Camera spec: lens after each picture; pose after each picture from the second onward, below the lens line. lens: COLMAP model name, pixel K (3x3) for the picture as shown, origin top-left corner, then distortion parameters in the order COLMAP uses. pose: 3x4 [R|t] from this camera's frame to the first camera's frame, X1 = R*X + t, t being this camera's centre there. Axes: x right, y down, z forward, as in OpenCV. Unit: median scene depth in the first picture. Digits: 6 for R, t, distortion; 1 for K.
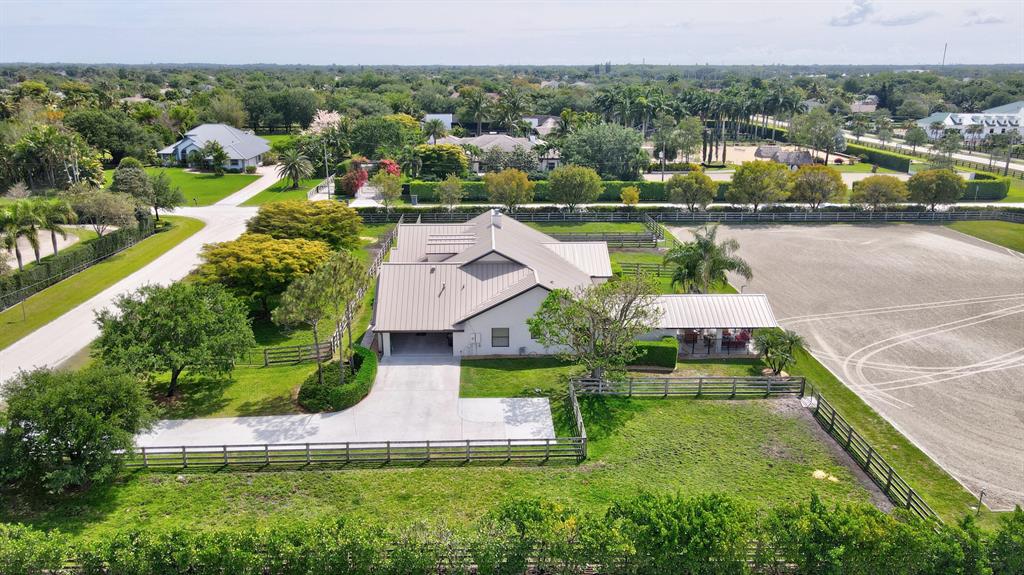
lens RADIAL K [[754.7, 0, 508.2], [0, 754.7, 291.2], [0, 0, 1]] dist [0.004997, 0.022162]
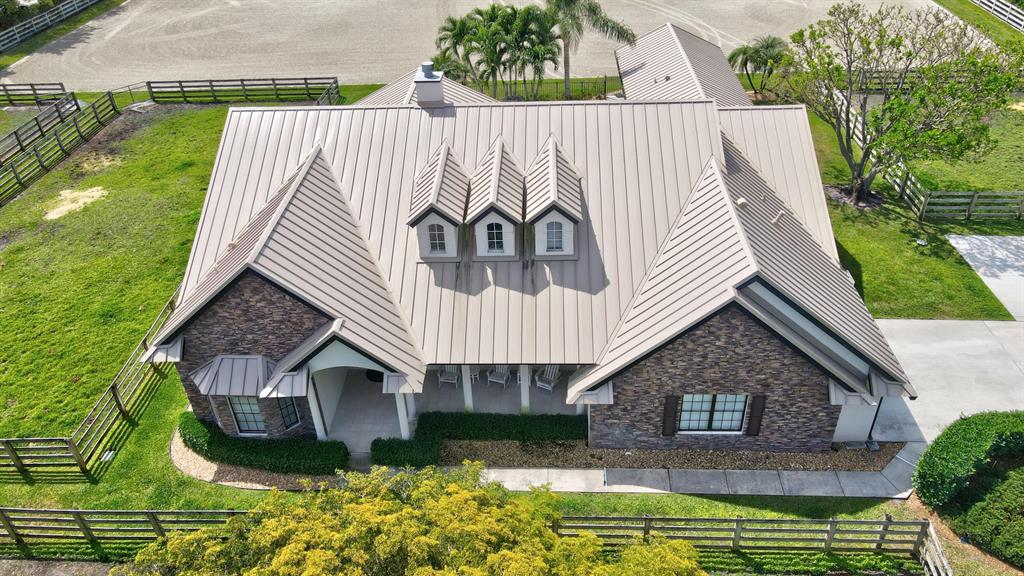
lens RADIAL K [[754.7, 0, 507.2], [0, 754.7, 285.0], [0, 0, 1]] dist [0.004997, 0.022162]
pose [[0.073446, -0.571565, 0.817263, -0.459748], [0.322925, 0.788958, 0.522748, -0.244981], [-0.943570, 0.225521, 0.242519, 1.079912]]
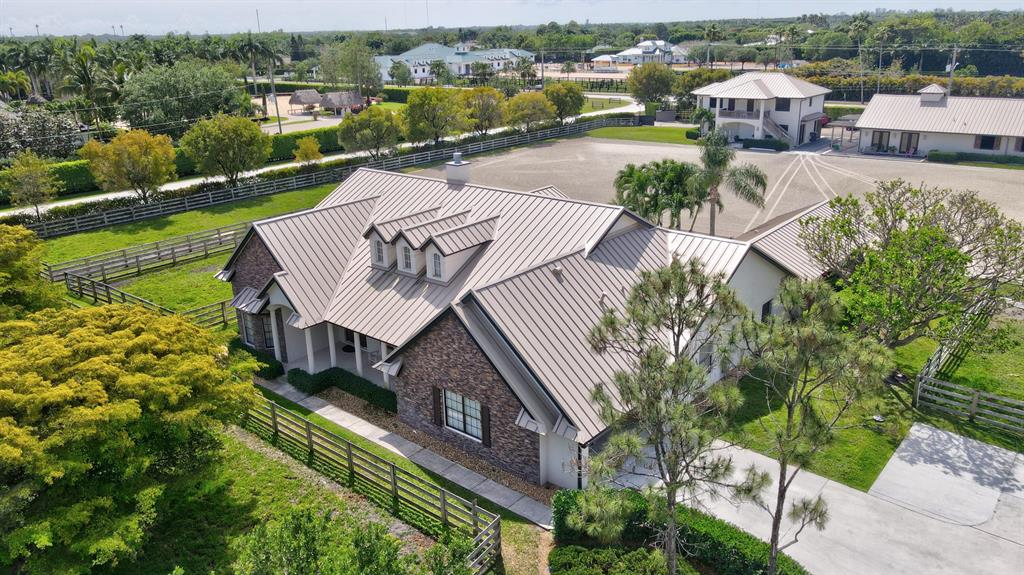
lens RADIAL K [[754.7, 0, 507.9], [0, 754.7, 289.1], [0, 0, 1]] dist [0.004997, 0.022162]
pose [[0.670645, -0.261486, 0.694161, -0.467900], [0.239598, 0.962007, 0.130900, -0.091932], [-0.702017, 0.078533, 0.707817, 0.724503]]
